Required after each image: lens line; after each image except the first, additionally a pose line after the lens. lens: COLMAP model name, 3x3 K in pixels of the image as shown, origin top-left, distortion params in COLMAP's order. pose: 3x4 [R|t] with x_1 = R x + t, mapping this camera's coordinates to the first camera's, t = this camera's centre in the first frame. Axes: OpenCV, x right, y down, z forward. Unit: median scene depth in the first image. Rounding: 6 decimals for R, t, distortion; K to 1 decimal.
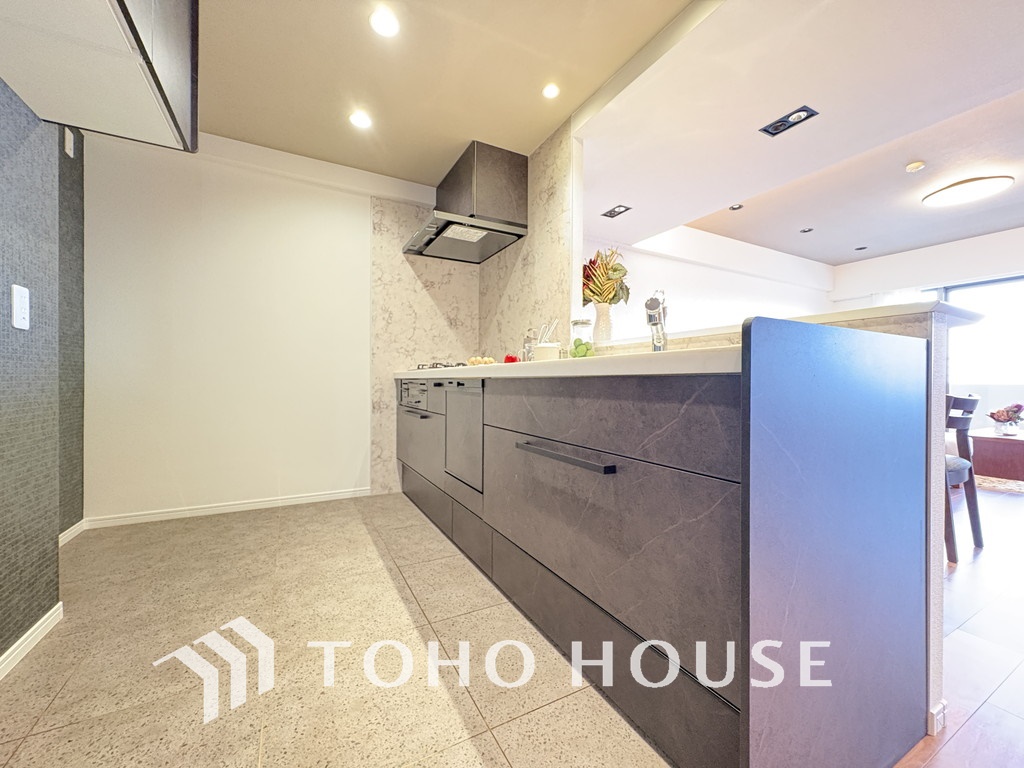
lens RADIAL K [[408.6, 0, 511.2], [0, 408.6, 380.9], [0, 0, 1]] dist [-0.001784, 0.000383]
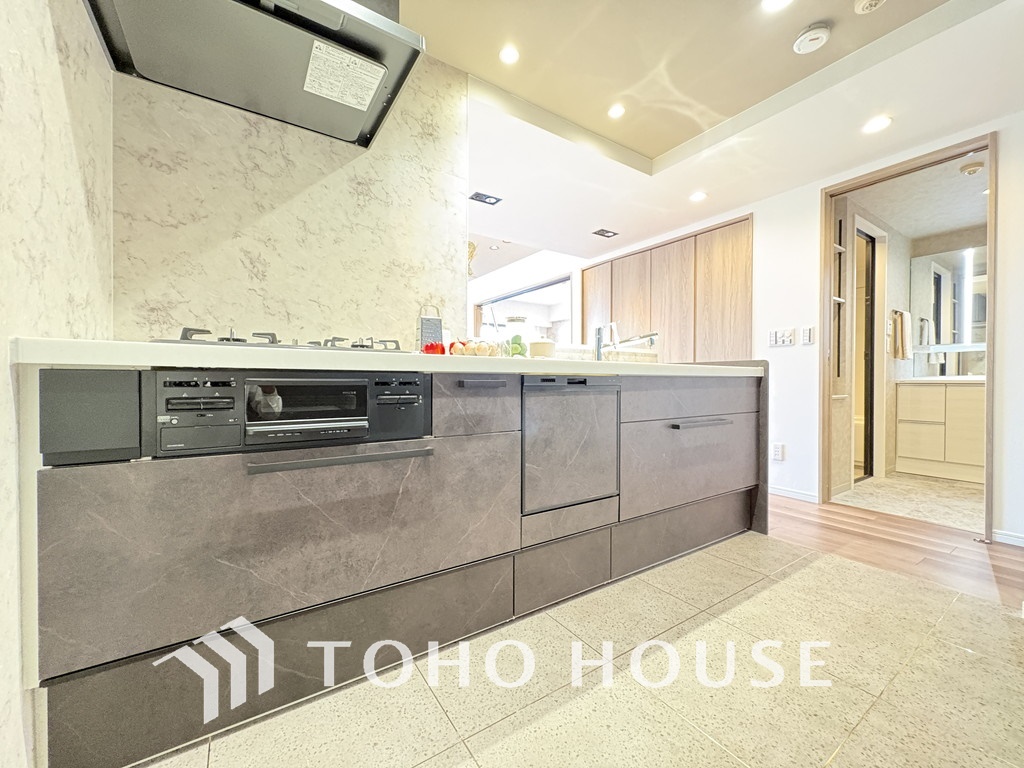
lens RADIAL K [[408.6, 0, 506.6], [0, 408.6, 380.1], [0, 0, 1]] dist [-0.001784, 0.000383]
pose [[-0.090200, -0.009784, 0.995876, -0.816208], [-0.006809, 0.999934, 0.009207, -0.002562], [-0.995900, -0.005951, -0.090261, 1.097083]]
